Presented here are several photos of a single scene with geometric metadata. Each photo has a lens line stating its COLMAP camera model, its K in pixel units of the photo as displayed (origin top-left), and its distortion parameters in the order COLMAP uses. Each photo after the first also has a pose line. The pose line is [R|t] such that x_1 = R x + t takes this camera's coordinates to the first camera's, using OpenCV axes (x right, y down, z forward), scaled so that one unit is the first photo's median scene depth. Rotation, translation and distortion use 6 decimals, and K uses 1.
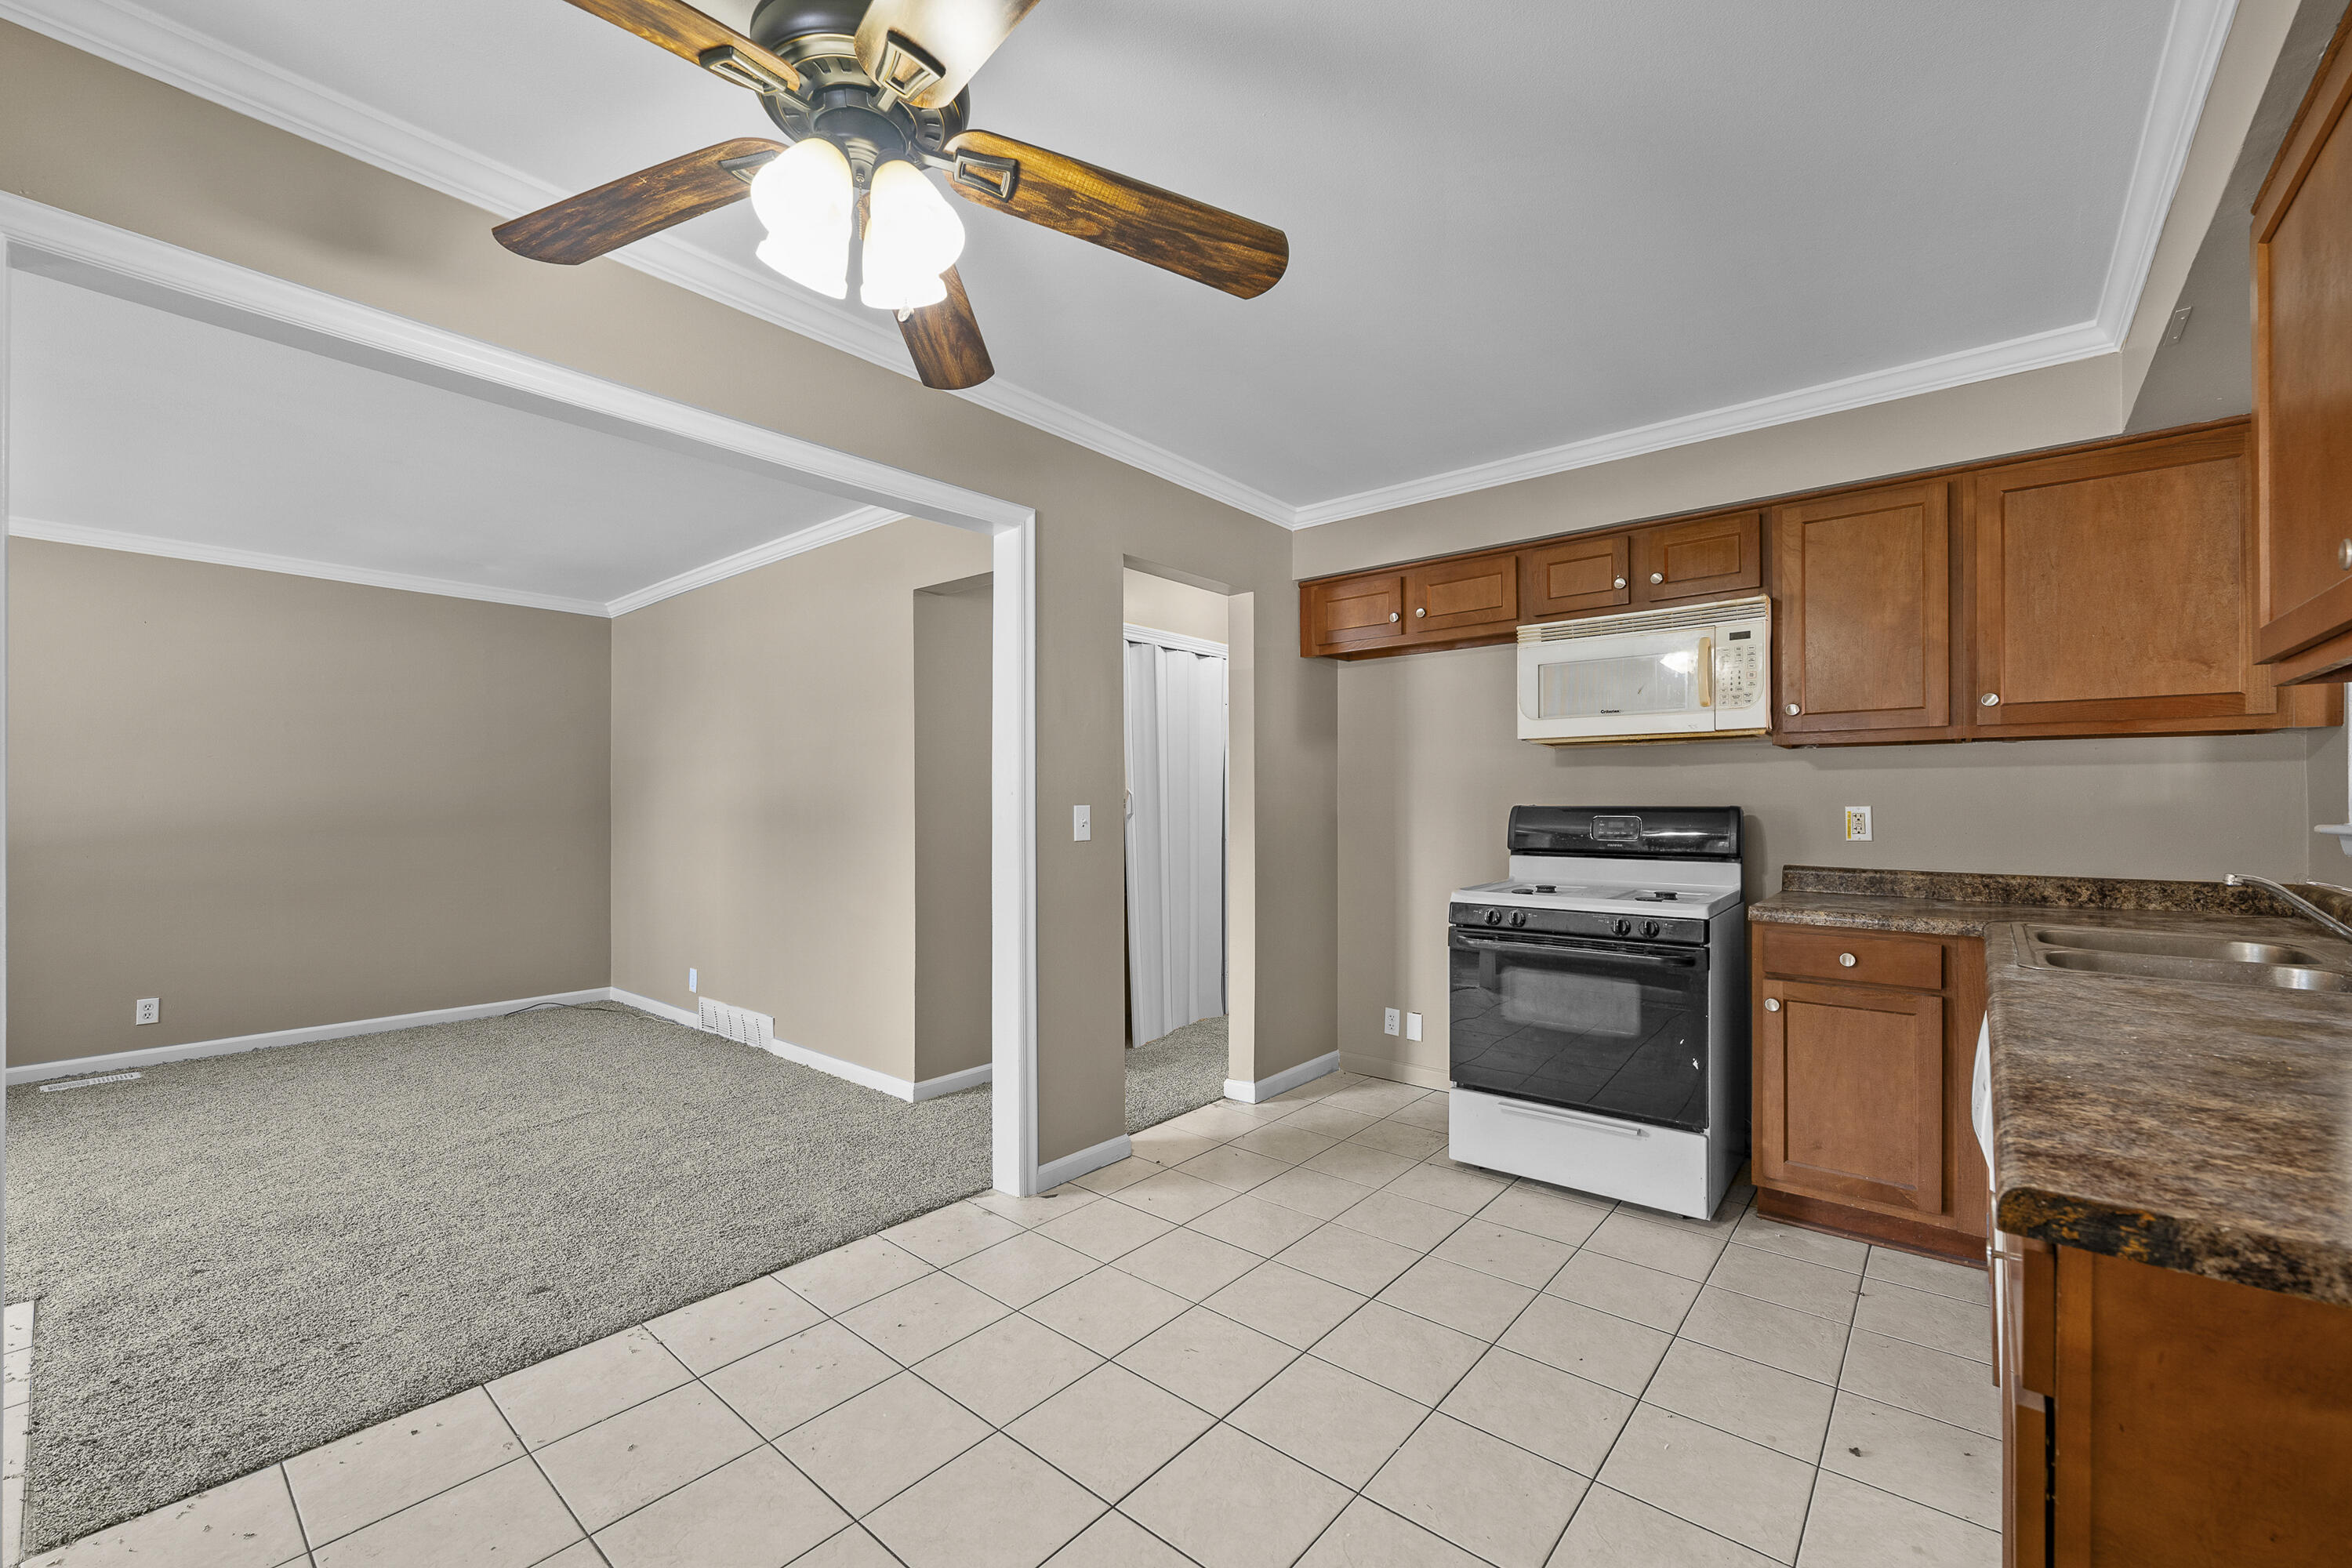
lens RADIAL K [[955.4, 0, 1180.1], [0, 955.4, 818.6], [0, 0, 1]] dist [-0.000201, 0.000125]
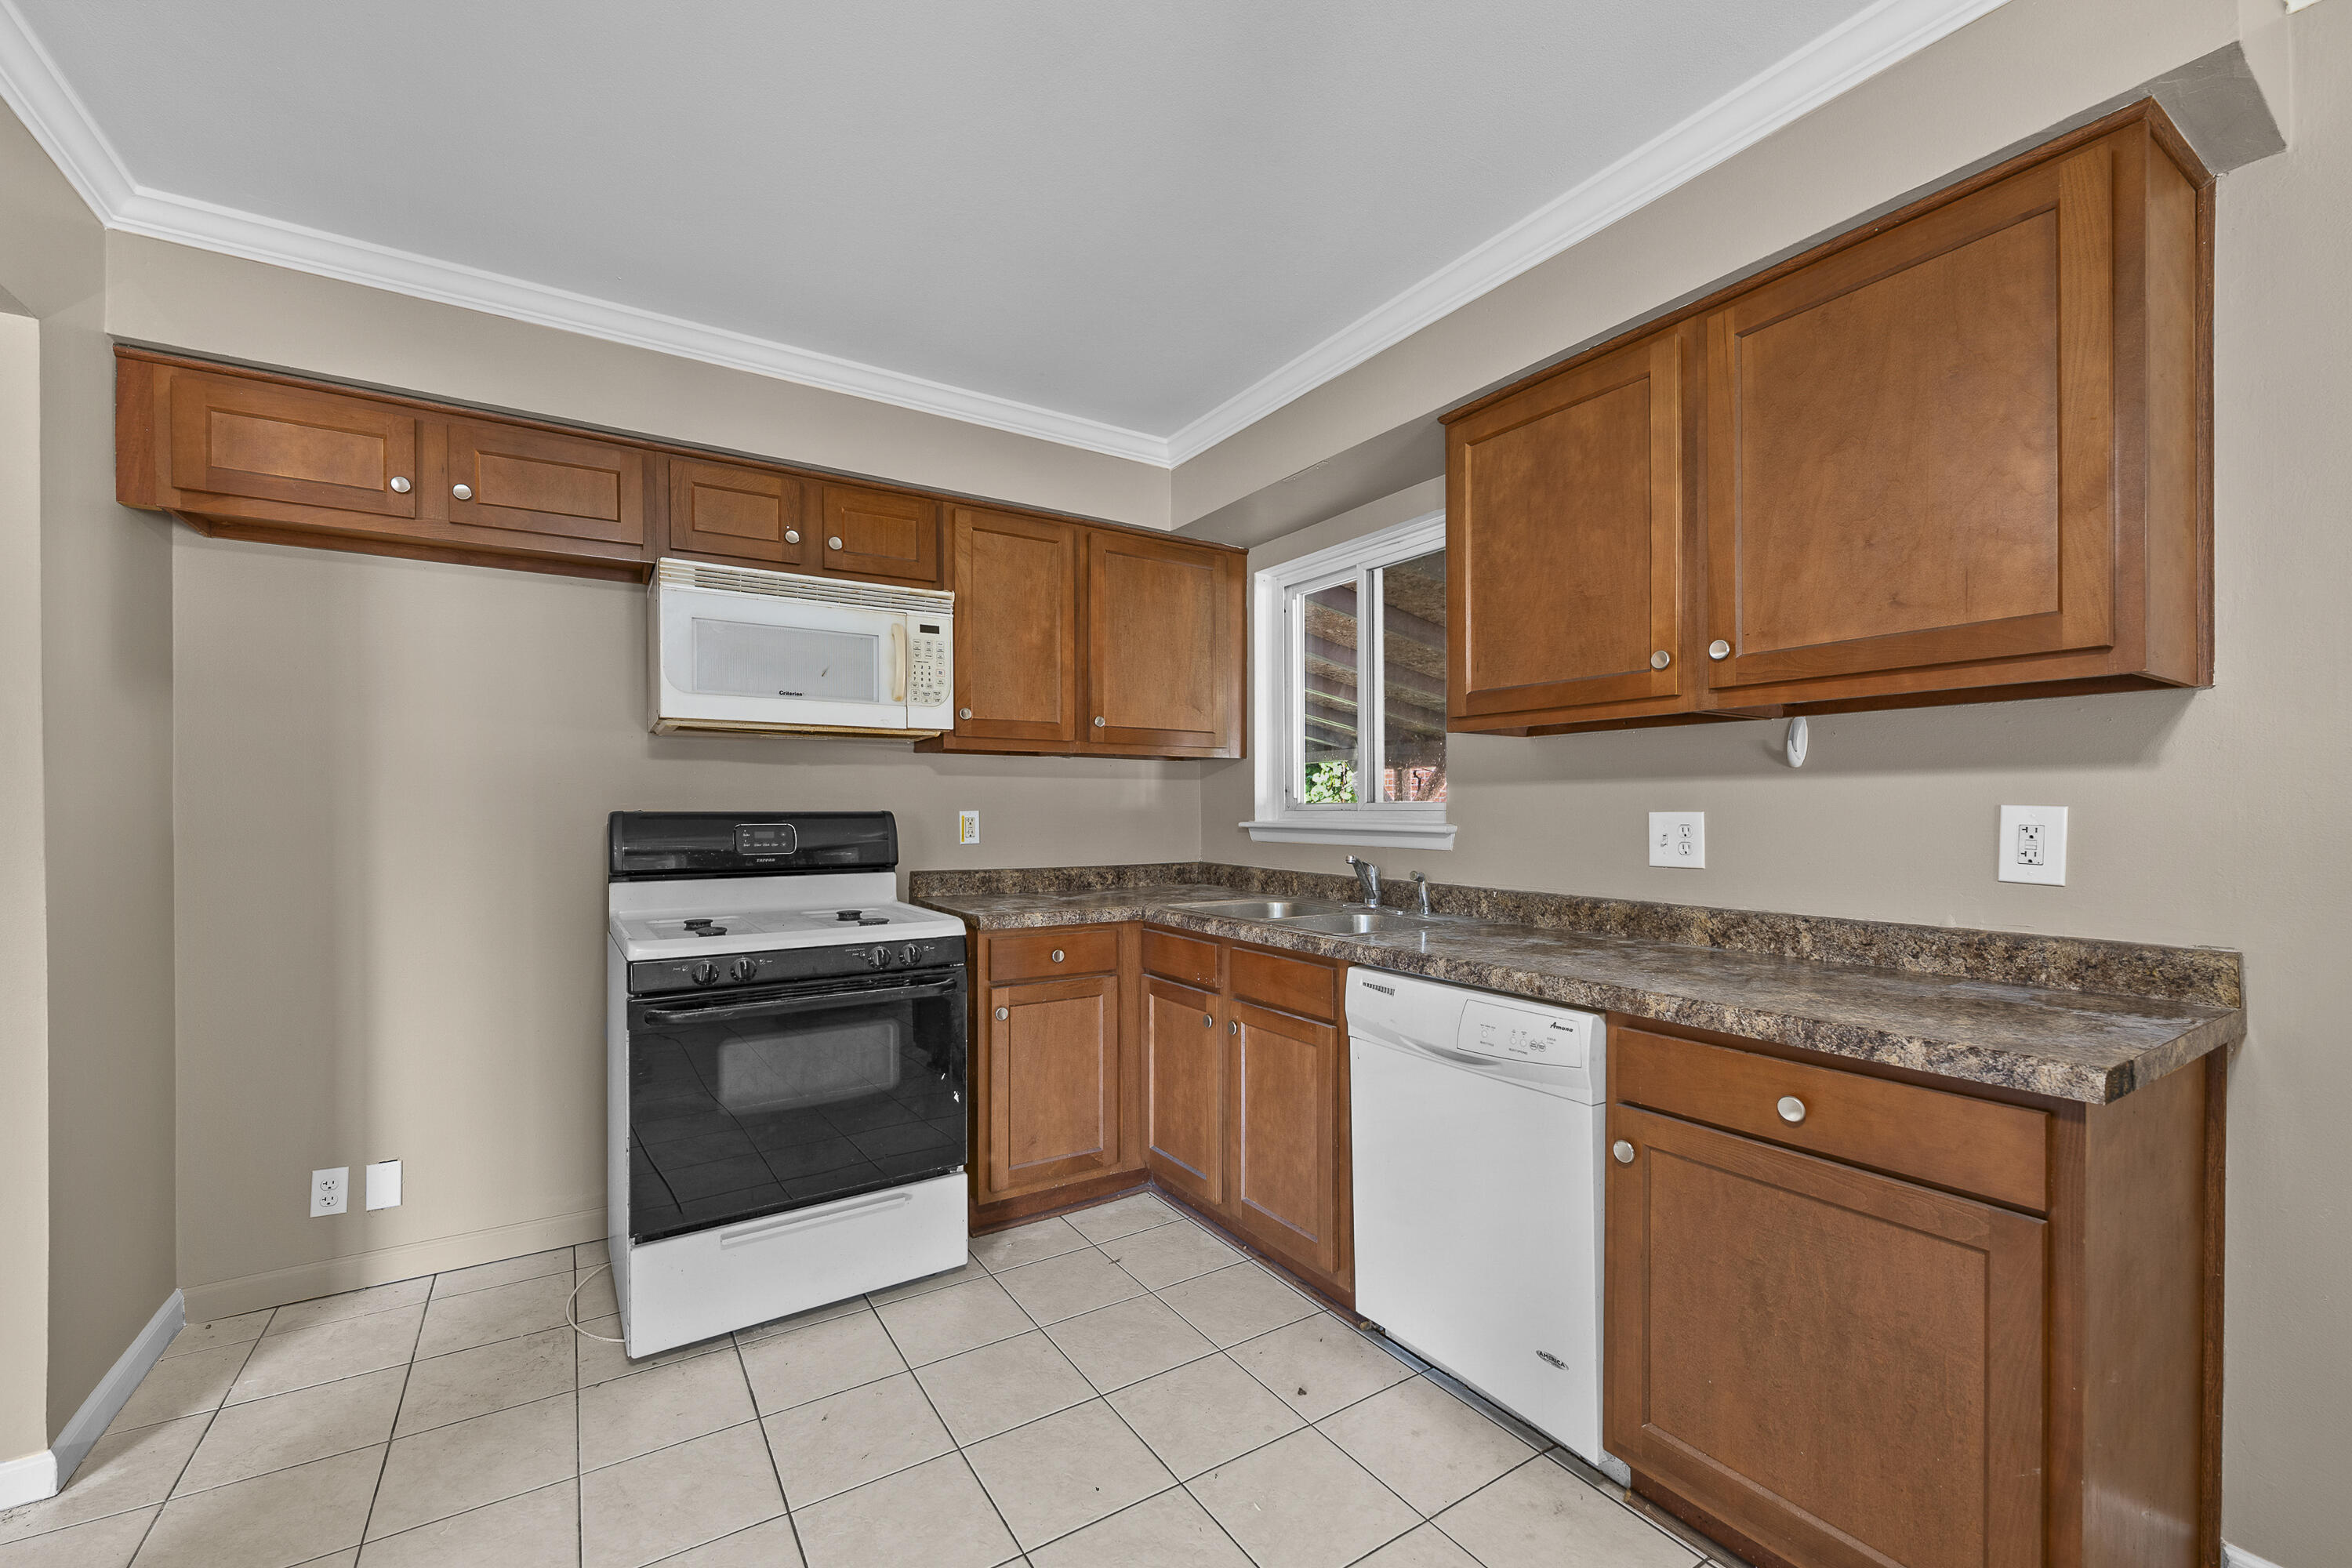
lens RADIAL K [[955.4, 0, 1180.1], [0, 955.4, 818.6], [0, 0, 1]] dist [-0.000201, 0.000125]
pose [[0.298399, -0.010765, 0.954380, -0.235861], [0.015145, 0.999864, 0.006542, -0.007985], [-0.954321, 0.012502, 0.298522, 0.482799]]
